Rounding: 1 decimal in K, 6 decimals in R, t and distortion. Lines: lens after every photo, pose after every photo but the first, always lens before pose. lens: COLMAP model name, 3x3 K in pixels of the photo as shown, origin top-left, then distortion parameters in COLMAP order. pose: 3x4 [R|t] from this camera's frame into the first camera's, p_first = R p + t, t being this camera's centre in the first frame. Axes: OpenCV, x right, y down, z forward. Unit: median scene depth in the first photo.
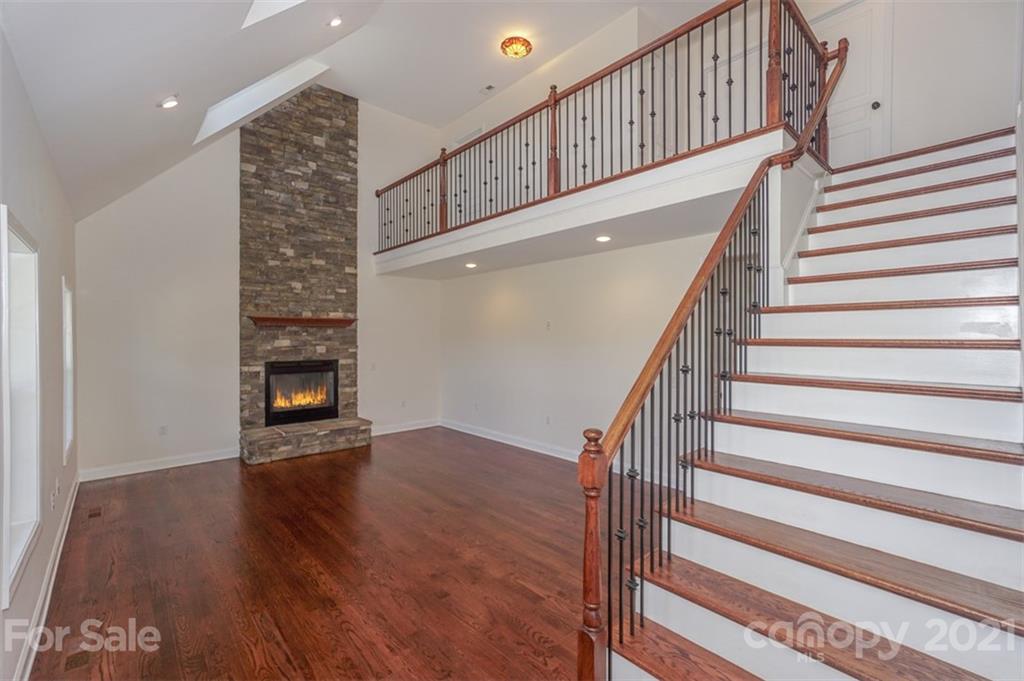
lens RADIAL K [[449.9, 0, 510.3], [0, 449.9, 335.7], [0, 0, 1]] dist [-0.008218, 0.009620]
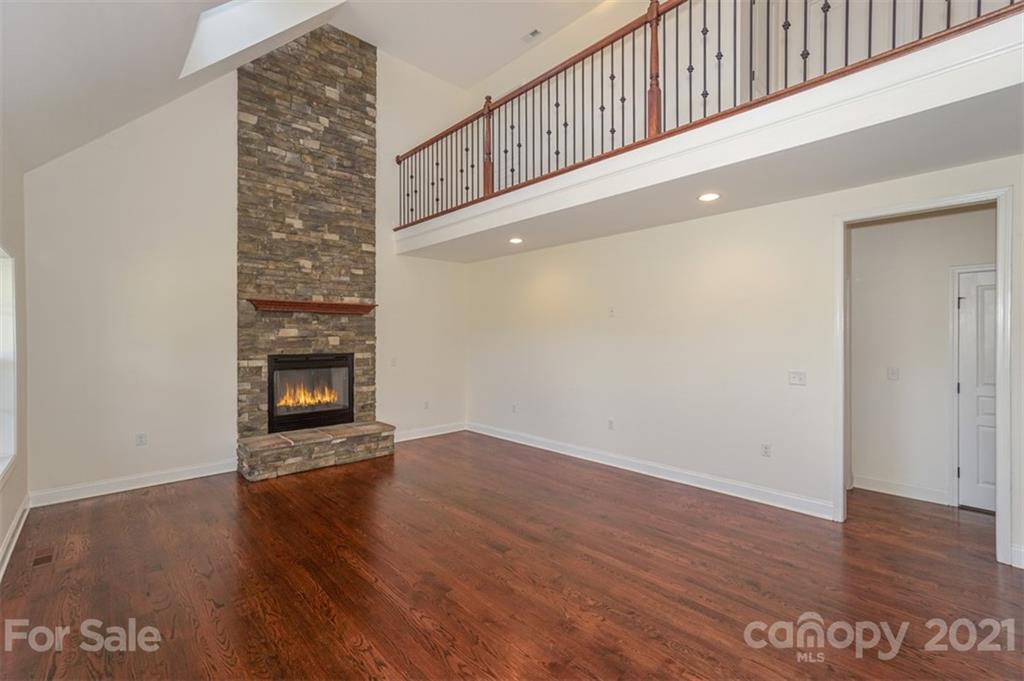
lens RADIAL K [[449.9, 0, 510.4], [0, 449.9, 335.6], [0, 0, 1]] dist [-0.008218, 0.009620]
pose [[0.999679, 0.001057, 0.025318, -0.120713], [-0.001046, 0.999999, -0.000473, 0.022120], [-0.025318, 0.000447, 0.999679, 0.162546]]
